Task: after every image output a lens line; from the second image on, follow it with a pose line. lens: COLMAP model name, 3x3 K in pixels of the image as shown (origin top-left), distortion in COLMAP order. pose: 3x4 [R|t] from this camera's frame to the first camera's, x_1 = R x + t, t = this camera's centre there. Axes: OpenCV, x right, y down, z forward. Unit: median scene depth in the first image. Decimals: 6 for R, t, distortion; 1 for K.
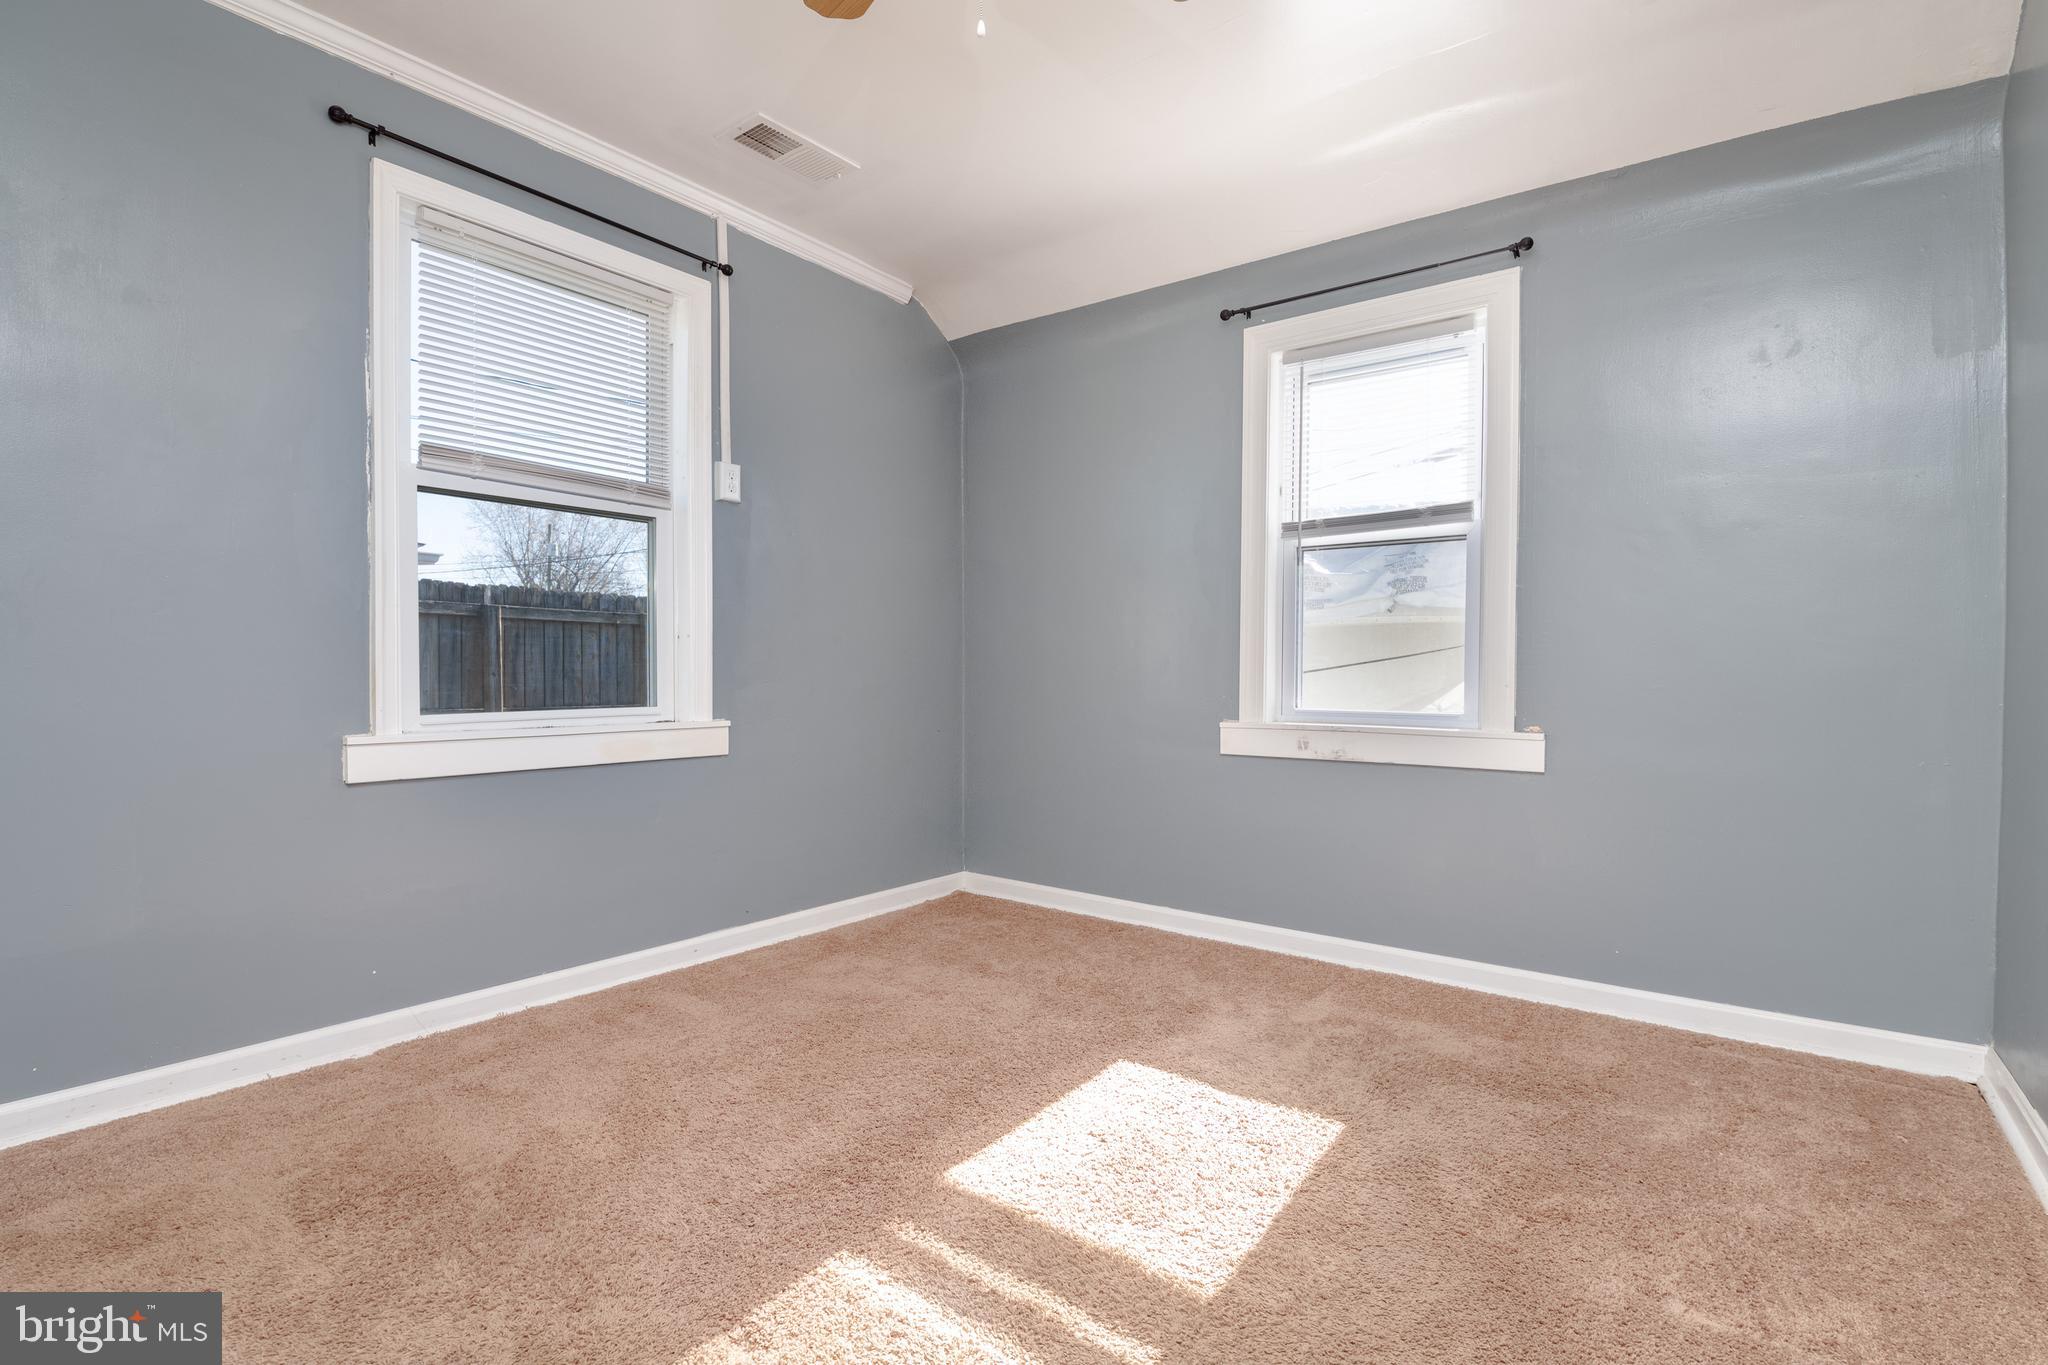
lens RADIAL K [[941.9, 0, 1038.2], [0, 941.9, 684.9], [0, 0, 1]] dist [0.000430, -0.009416]
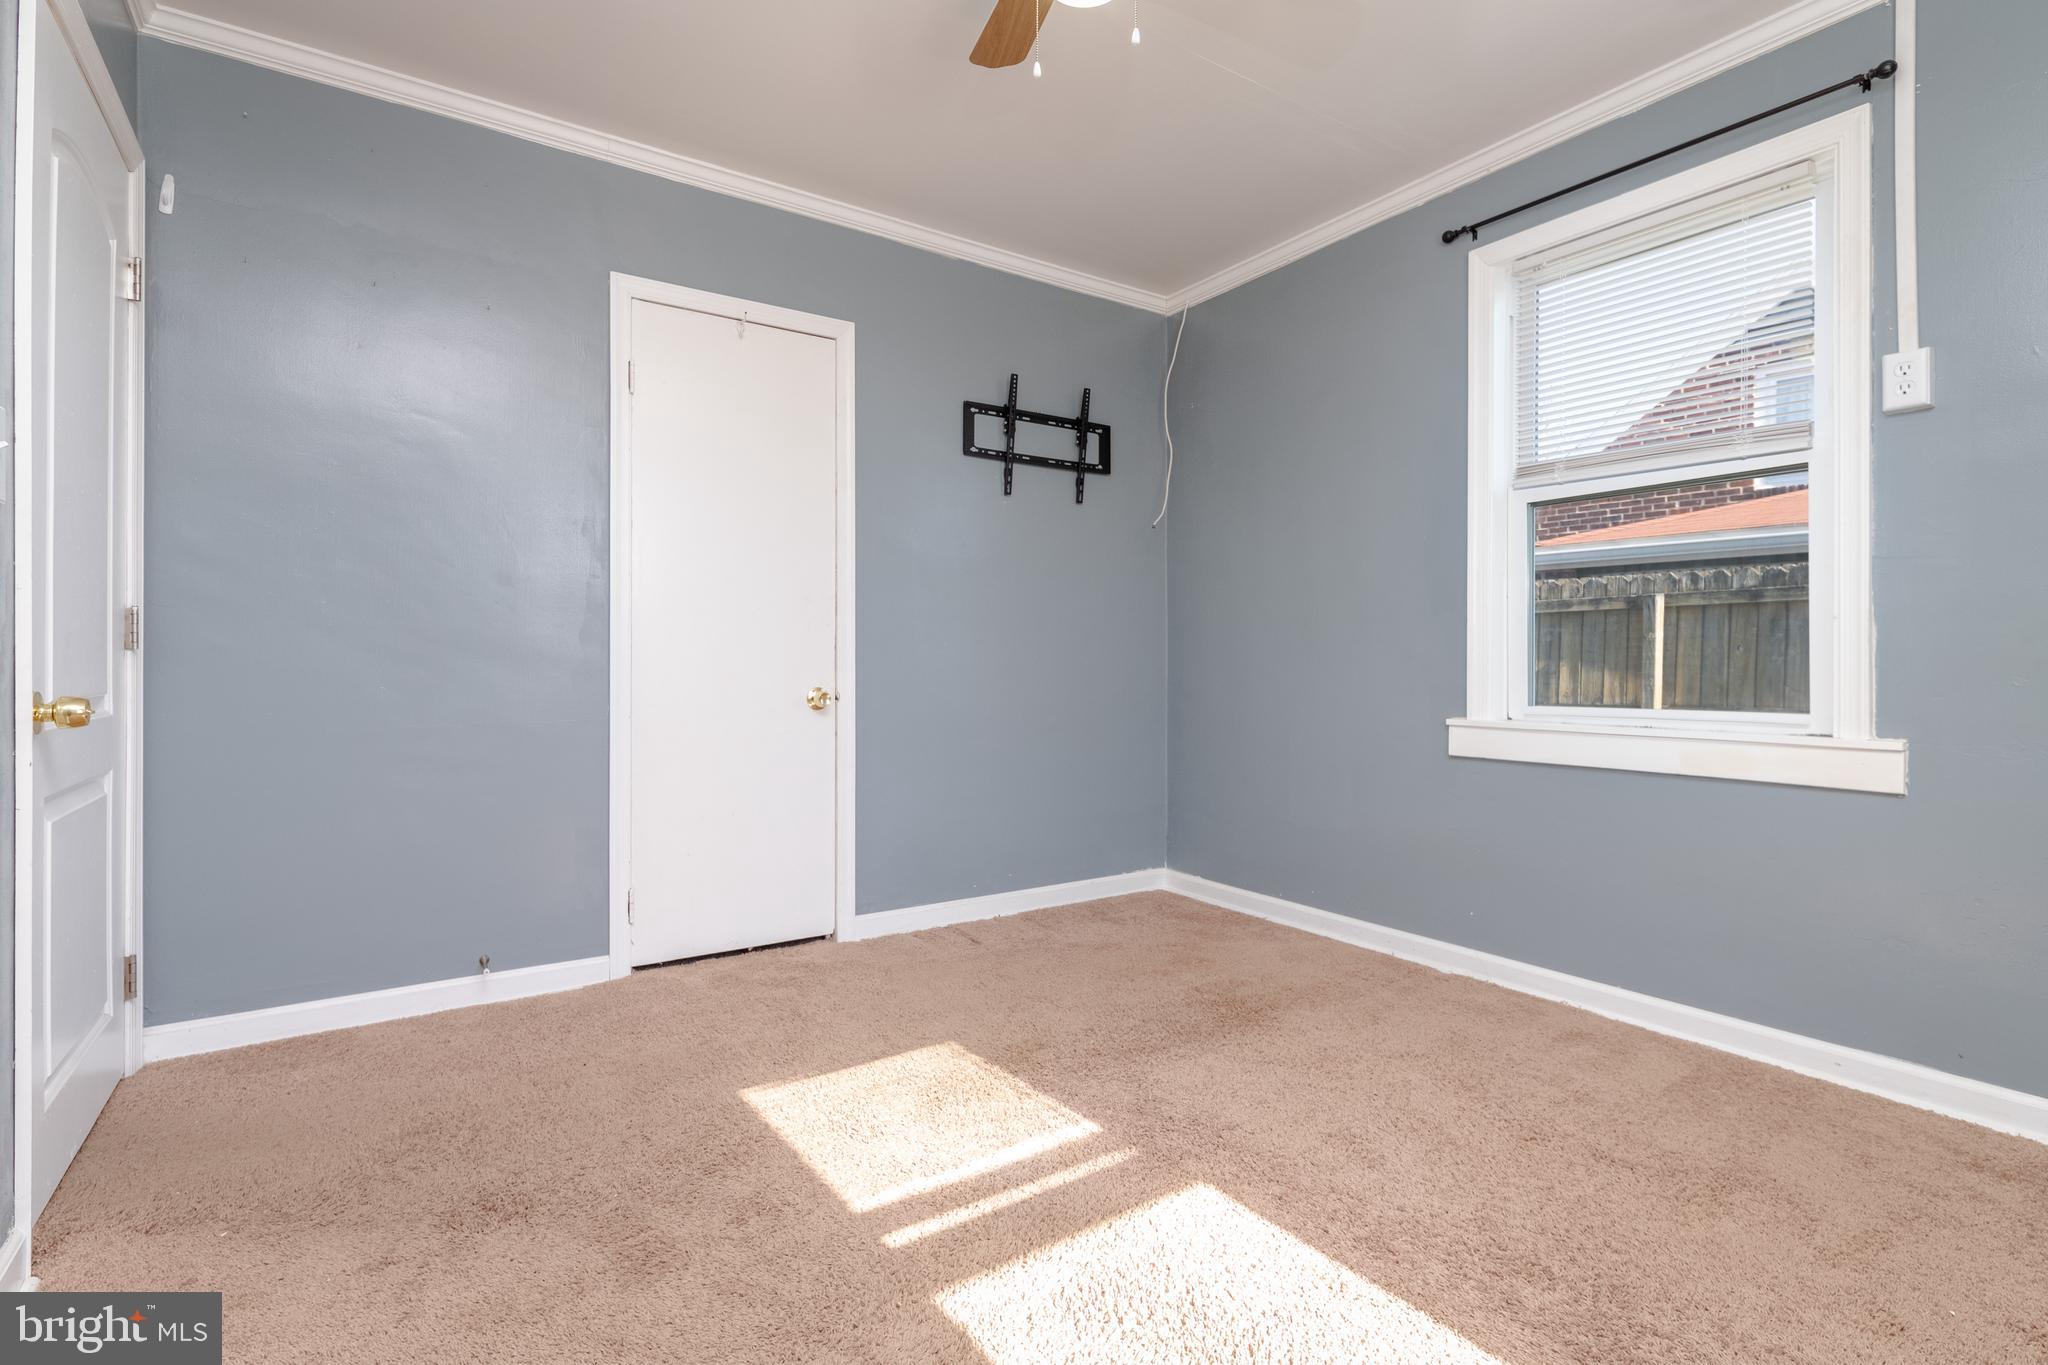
lens RADIAL K [[978.7, 0, 1027.1], [0, 978.7, 651.7], [0, 0, 1]] dist [0.002710, 0.000328]
pose [[-0.319034, -0.016466, -0.947600, 0.557557], [-0.014333, 0.999819, -0.012547, -0.007983], [0.947635, 0.009578, -0.319212, 0.692215]]
